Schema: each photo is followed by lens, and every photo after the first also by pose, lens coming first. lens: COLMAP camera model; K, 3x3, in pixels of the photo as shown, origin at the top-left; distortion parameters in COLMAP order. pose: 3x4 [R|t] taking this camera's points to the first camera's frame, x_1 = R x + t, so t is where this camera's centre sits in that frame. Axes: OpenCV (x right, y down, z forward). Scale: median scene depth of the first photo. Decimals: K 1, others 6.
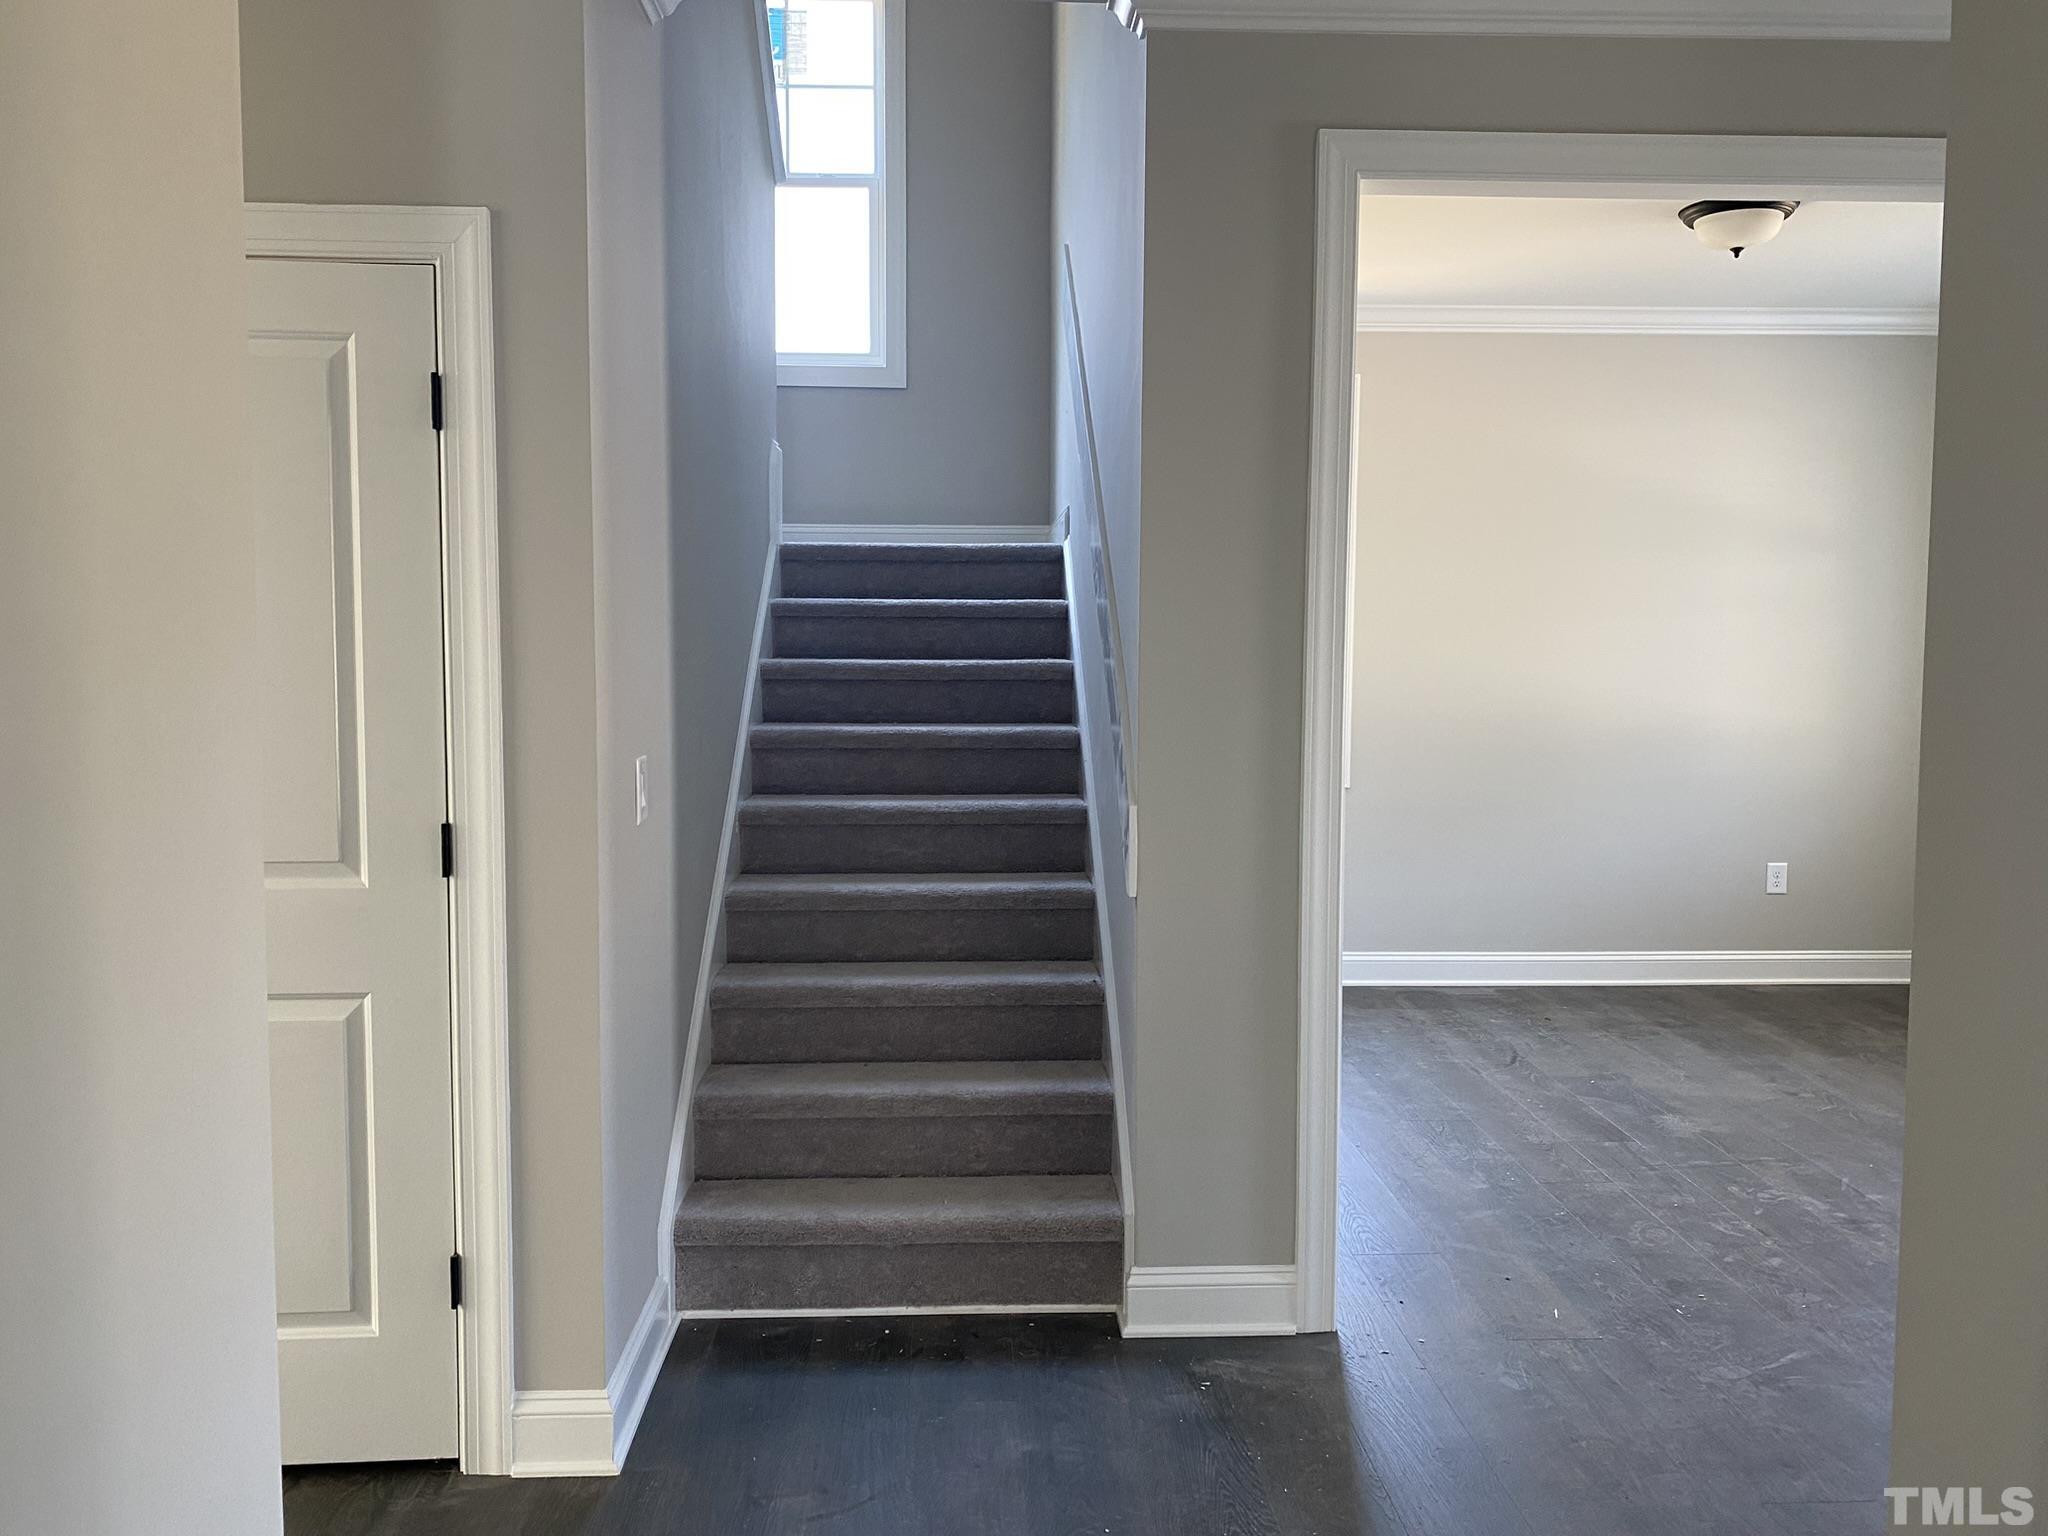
lens RADIAL K [[1560.9, 0, 1013.5], [0, 1560.9, 756.5], [0, 0, 1]] dist [0.015528, -0.003496]
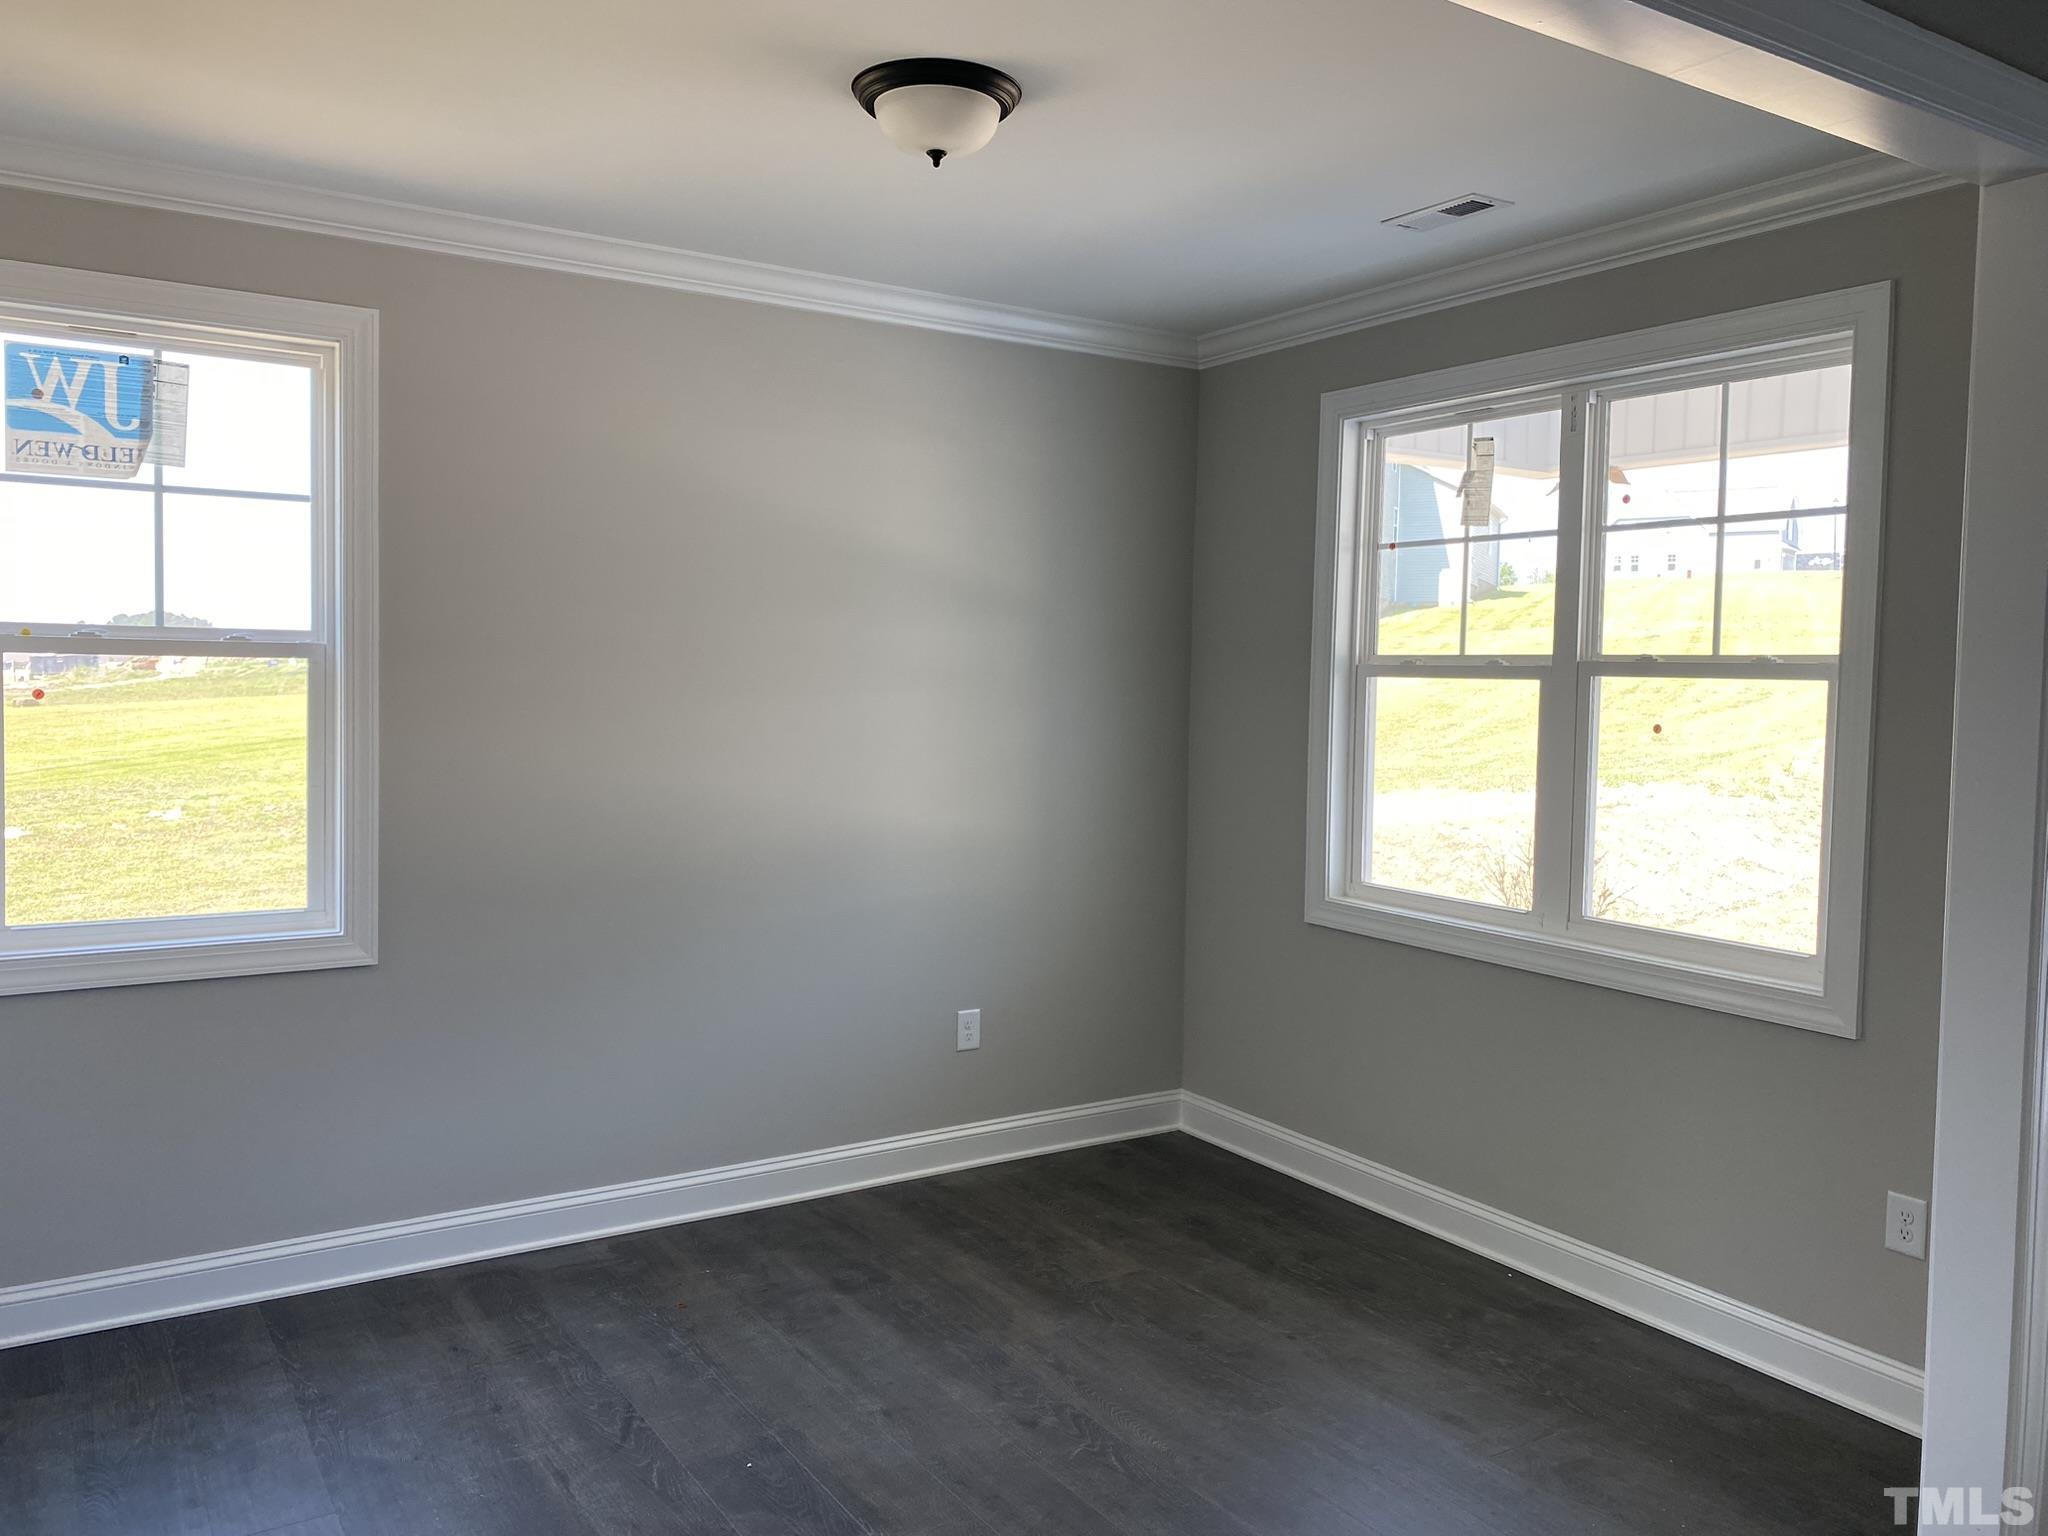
lens RADIAL K [[1560.9, 0, 1010.8], [0, 1560.9, 752.0], [0, 0, 1]] dist [0.015528, -0.003496]
pose [[0.863824, -0.012214, 0.503645, 0.139793], [0.019830, 0.999756, -0.009766, -0.060829], [-0.503403, 0.018423, 0.863856, 0.377735]]
